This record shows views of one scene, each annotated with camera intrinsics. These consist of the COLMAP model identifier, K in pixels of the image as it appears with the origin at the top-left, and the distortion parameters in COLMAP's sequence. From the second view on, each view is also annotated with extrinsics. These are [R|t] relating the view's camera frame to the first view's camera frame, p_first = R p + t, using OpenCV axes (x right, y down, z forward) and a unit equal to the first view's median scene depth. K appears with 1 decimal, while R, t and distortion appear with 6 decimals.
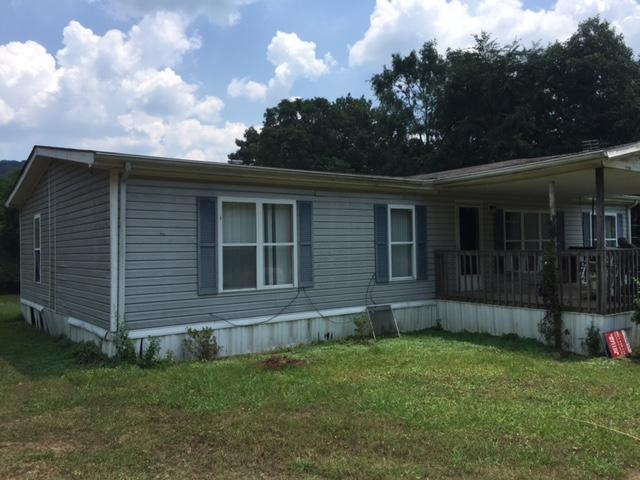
lens RADIAL K [[555.5, 0, 320.0], [0, 555.5, 240.0], [0, 0, 1]] dist [0.037350, 0.002768]
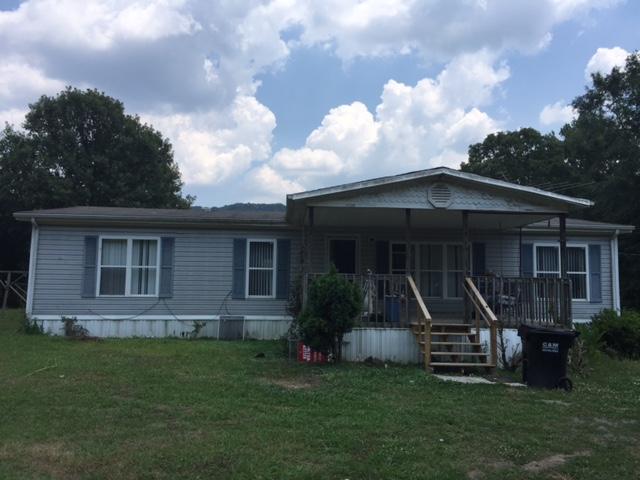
lens RADIAL K [[555.5, 0, 320.0], [0, 555.5, 240.0], [0, 0, 1]] dist [0.037350, 0.002768]
pose [[0.851197, -0.012761, -0.524691, 0.914872], [-0.020519, 0.998131, -0.057565, 0.010131], [0.524445, 0.059765, 0.849344, -0.012993]]
